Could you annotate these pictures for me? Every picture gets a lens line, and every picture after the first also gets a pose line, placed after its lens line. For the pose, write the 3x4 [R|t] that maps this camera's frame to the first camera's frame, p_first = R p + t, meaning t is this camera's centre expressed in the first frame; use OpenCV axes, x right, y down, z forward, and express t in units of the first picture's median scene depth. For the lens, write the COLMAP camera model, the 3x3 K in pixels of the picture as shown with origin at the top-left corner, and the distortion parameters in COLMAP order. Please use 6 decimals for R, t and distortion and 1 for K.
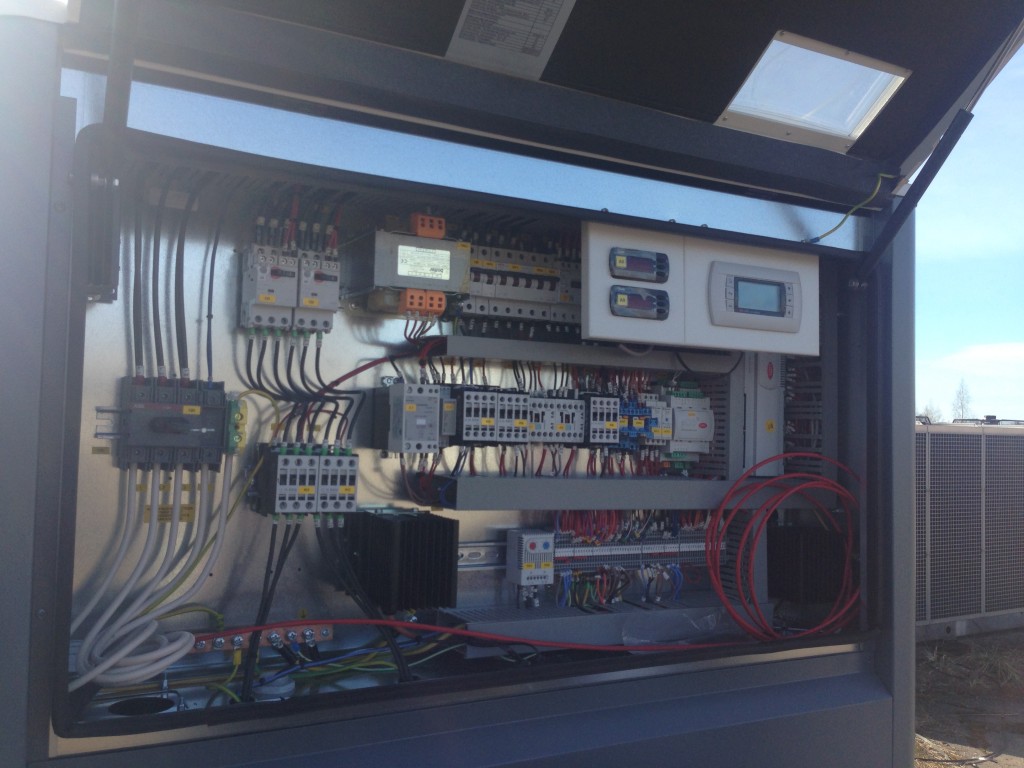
lens RADIAL K [[963.1, 0, 532.3], [0, 963.1, 386.1], [0, 0, 1]] dist [0.050476, -0.026977]
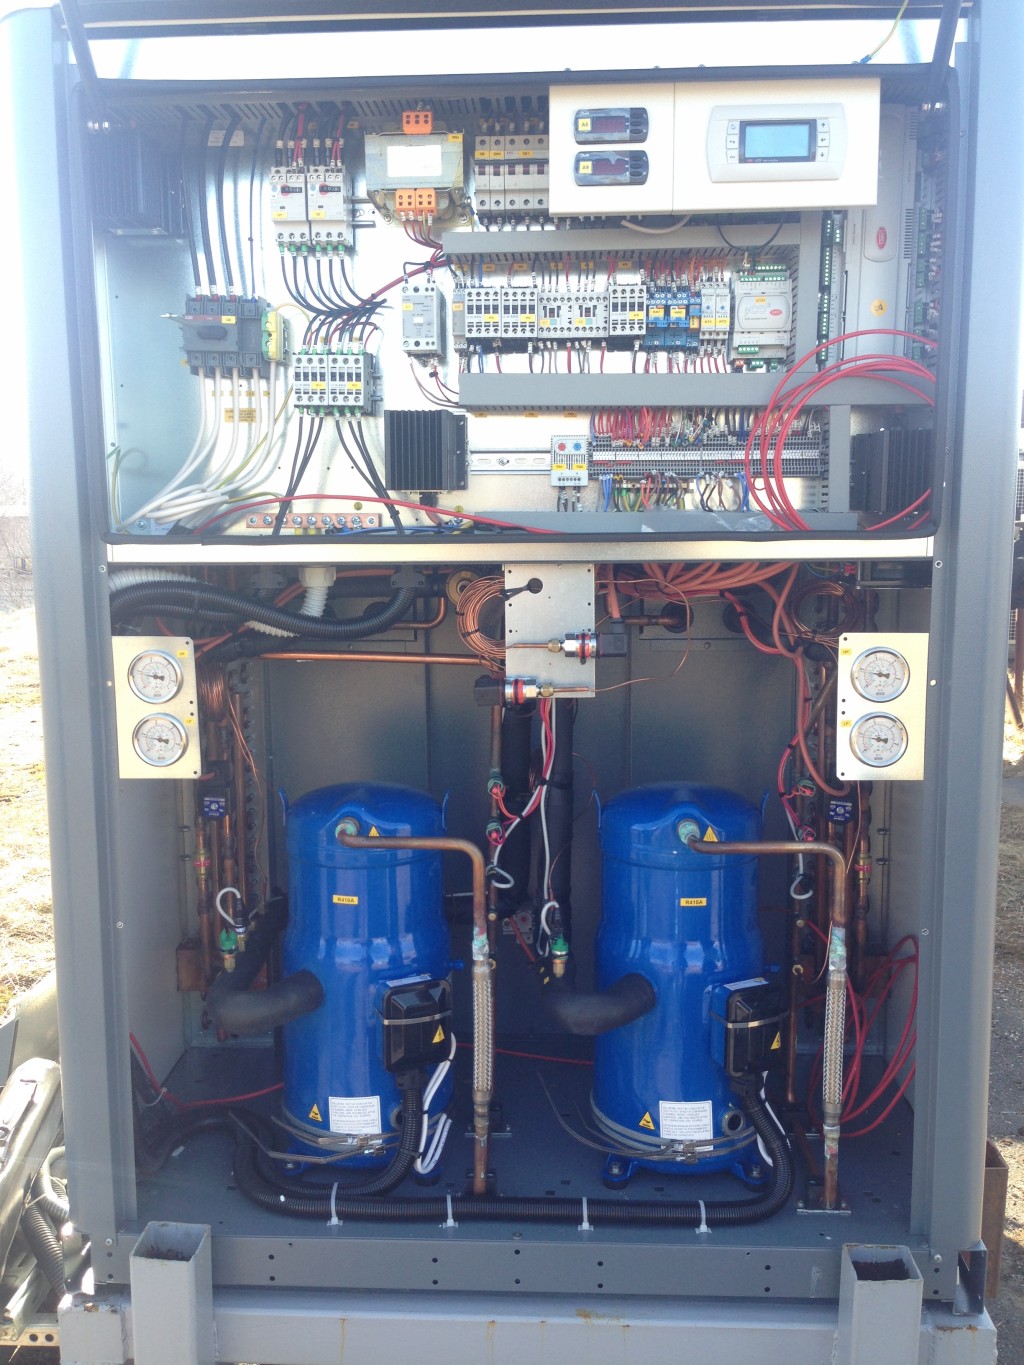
lens RADIAL K [[1279.7, 0, 512.0], [0, 1279.7, 682.5], [0, 0, 1]] dist [0.122125, -0.168308]
pose [[0.841847, 0.046742, -0.537688, 0.723437], [0.052083, 0.984557, 0.167135, 0.188825], [0.537197, -0.168706, 0.826412, -0.192032]]
